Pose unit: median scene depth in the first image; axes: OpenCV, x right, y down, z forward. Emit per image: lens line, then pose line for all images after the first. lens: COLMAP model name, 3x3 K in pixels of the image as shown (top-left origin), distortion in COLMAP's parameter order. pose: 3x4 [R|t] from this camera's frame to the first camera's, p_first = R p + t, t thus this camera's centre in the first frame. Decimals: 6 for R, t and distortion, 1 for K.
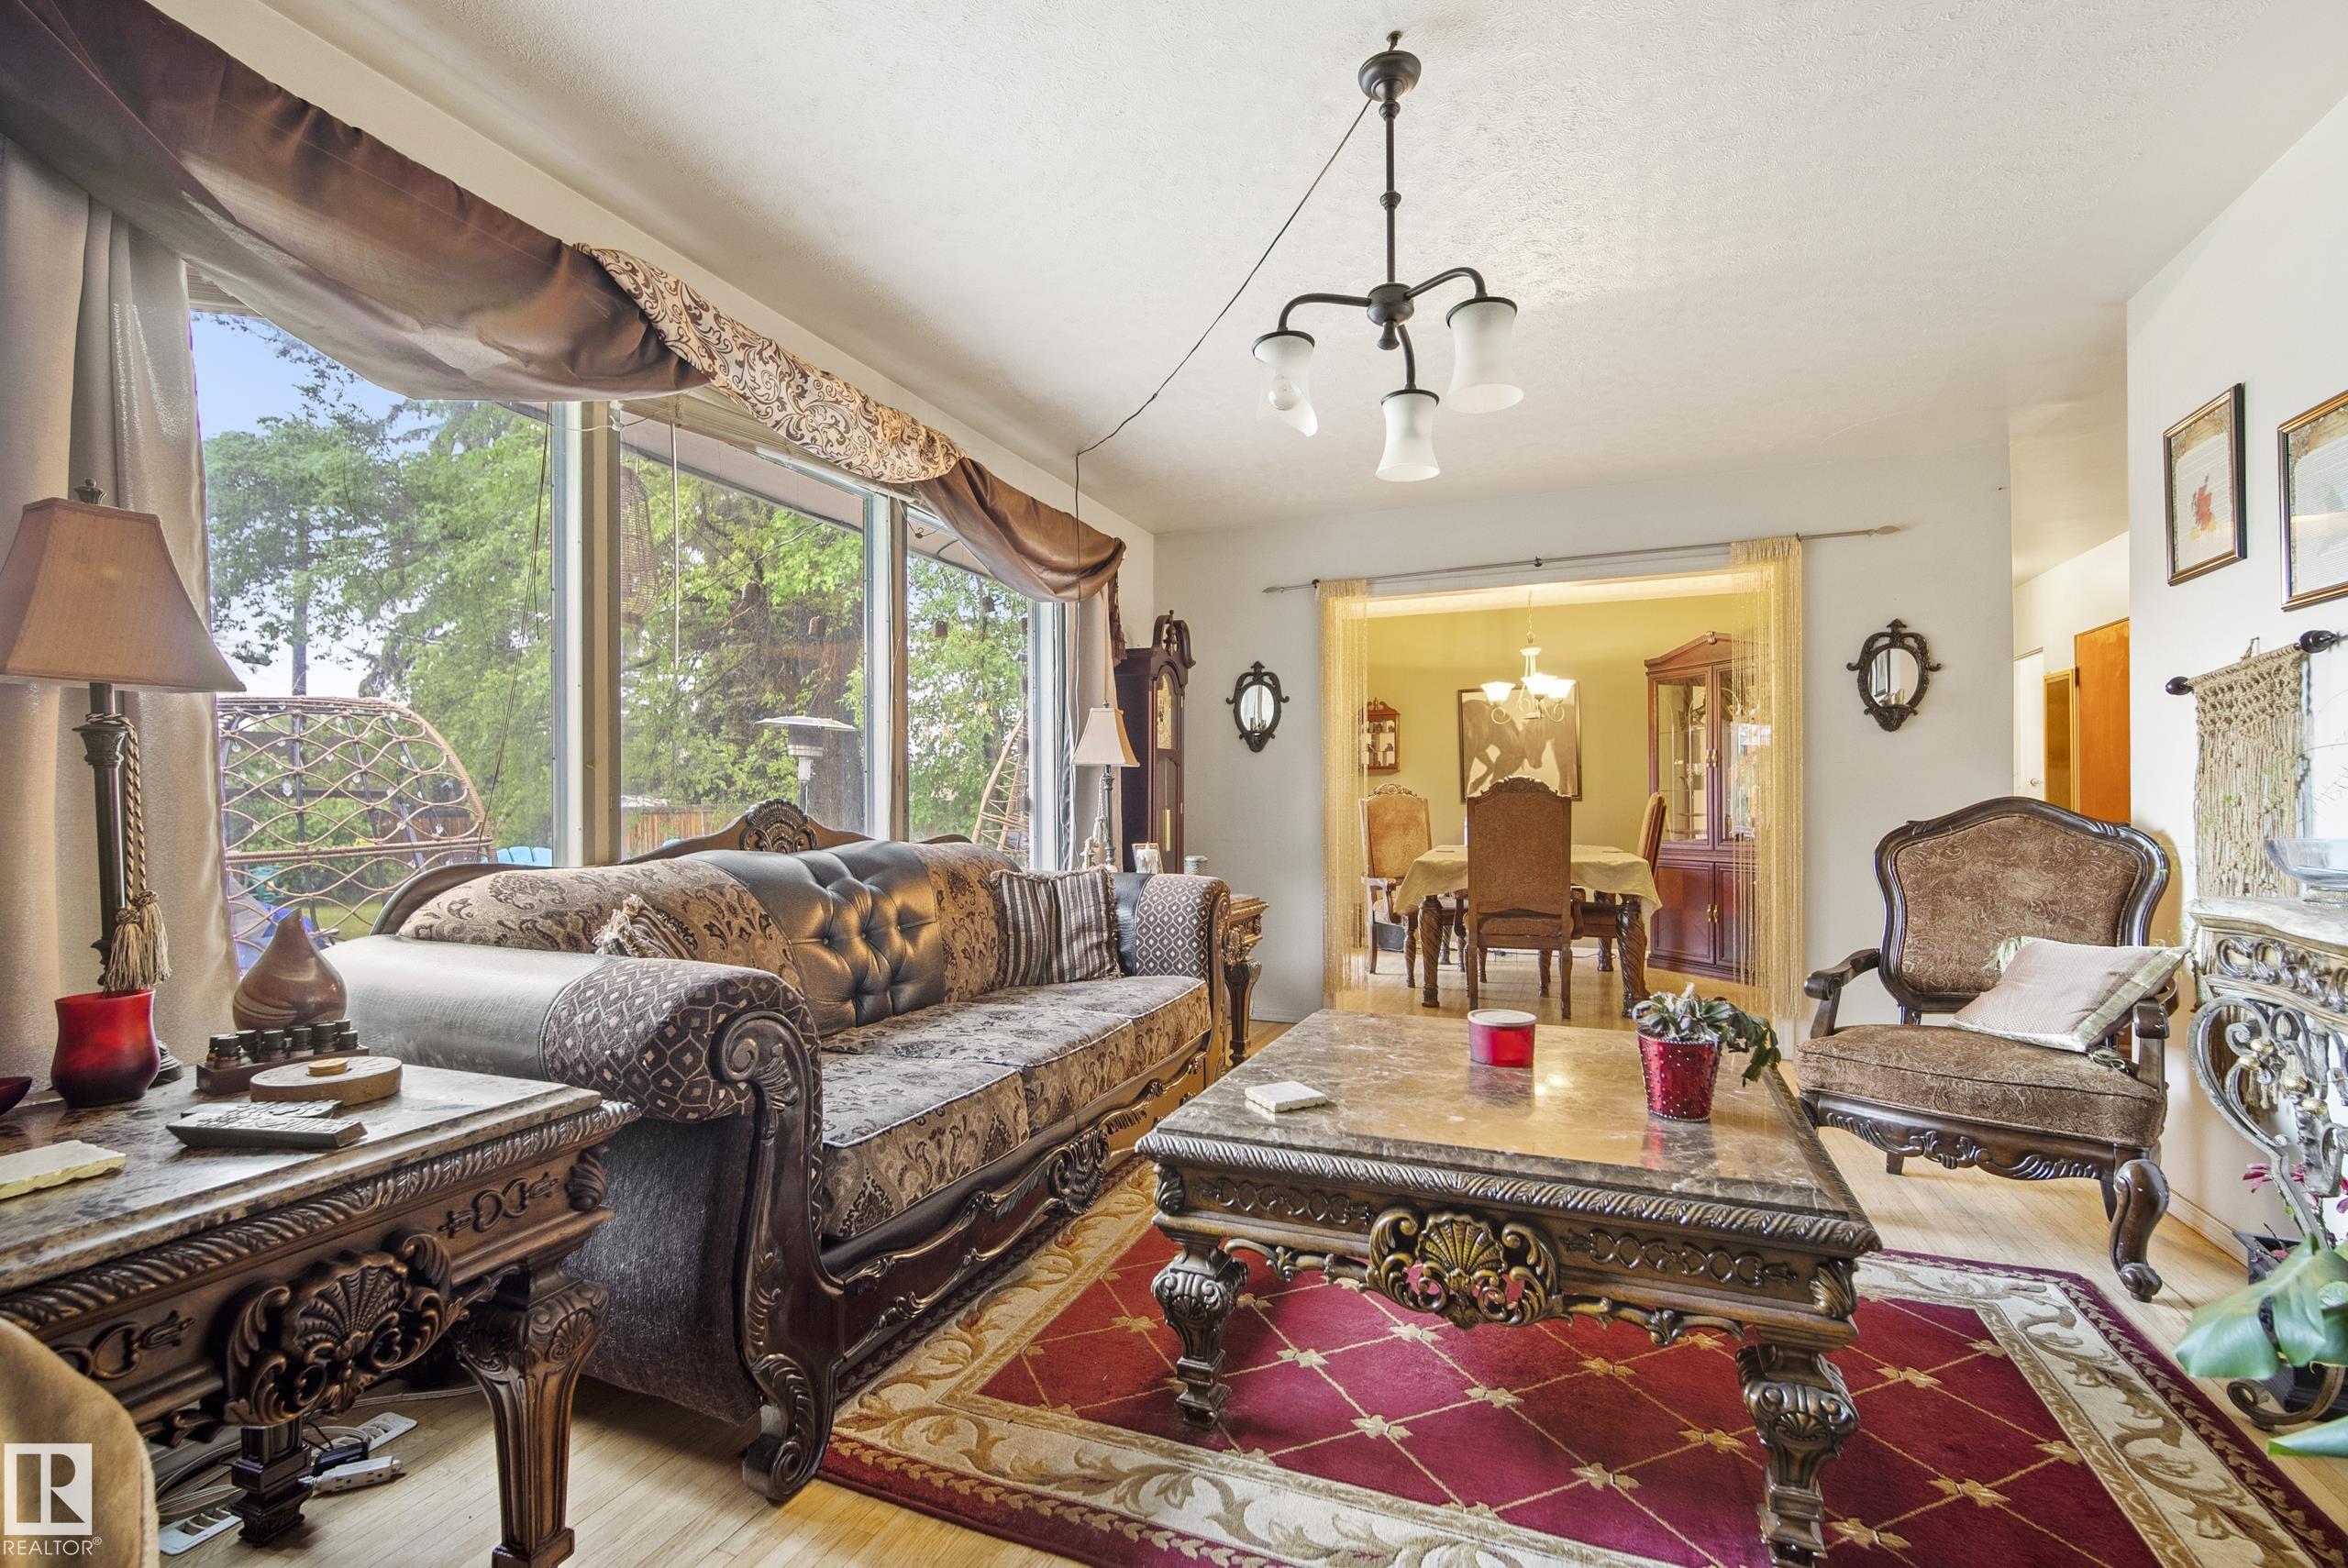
lens RADIAL K [[1023.2, 0, 1169.7], [0, 1023.2, 792.6], [0, 0, 1]] dist [0.000426, 0.000030]
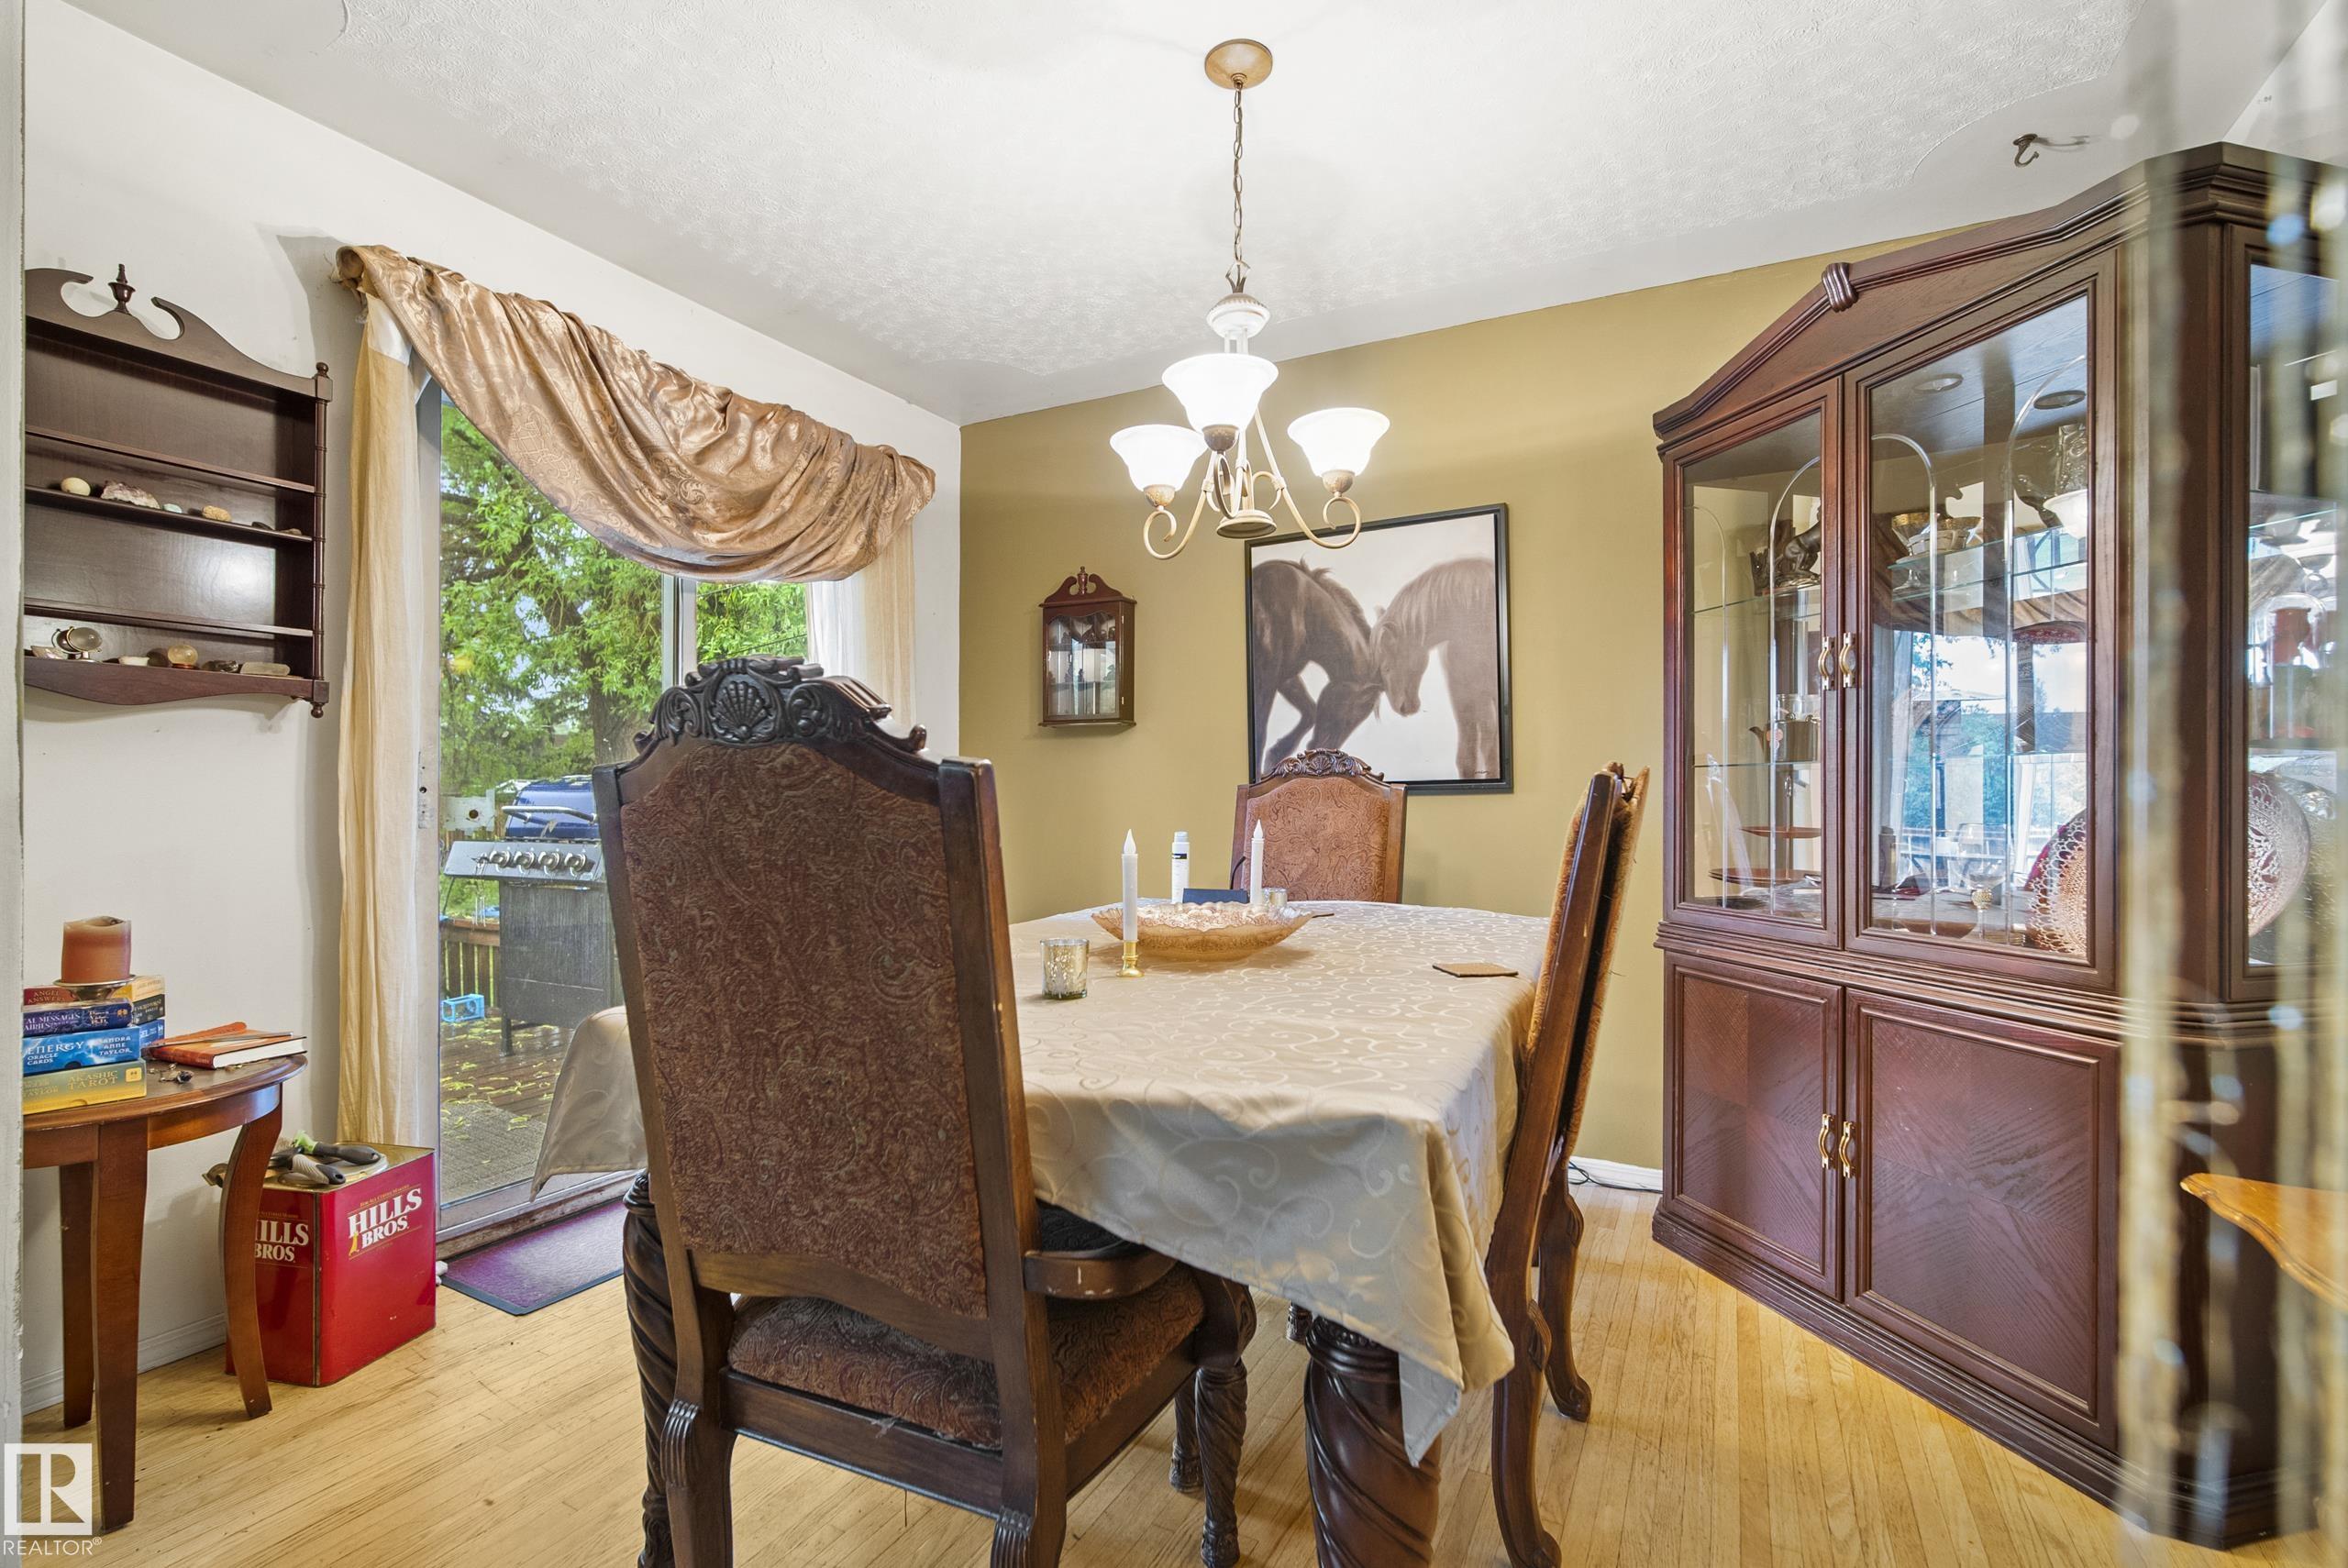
lens RADIAL K [[1023.2, 0, 1179.3], [0, 1023.2, 788.9], [0, 0, 1]] dist [0.000426, 0.000030]
pose [[0.993806, 0.006379, -0.110948, 0.310308], [-0.006273, 0.999979, 0.001302, 0.006990], [0.110954, -0.000598, 0.993825, 0.566513]]
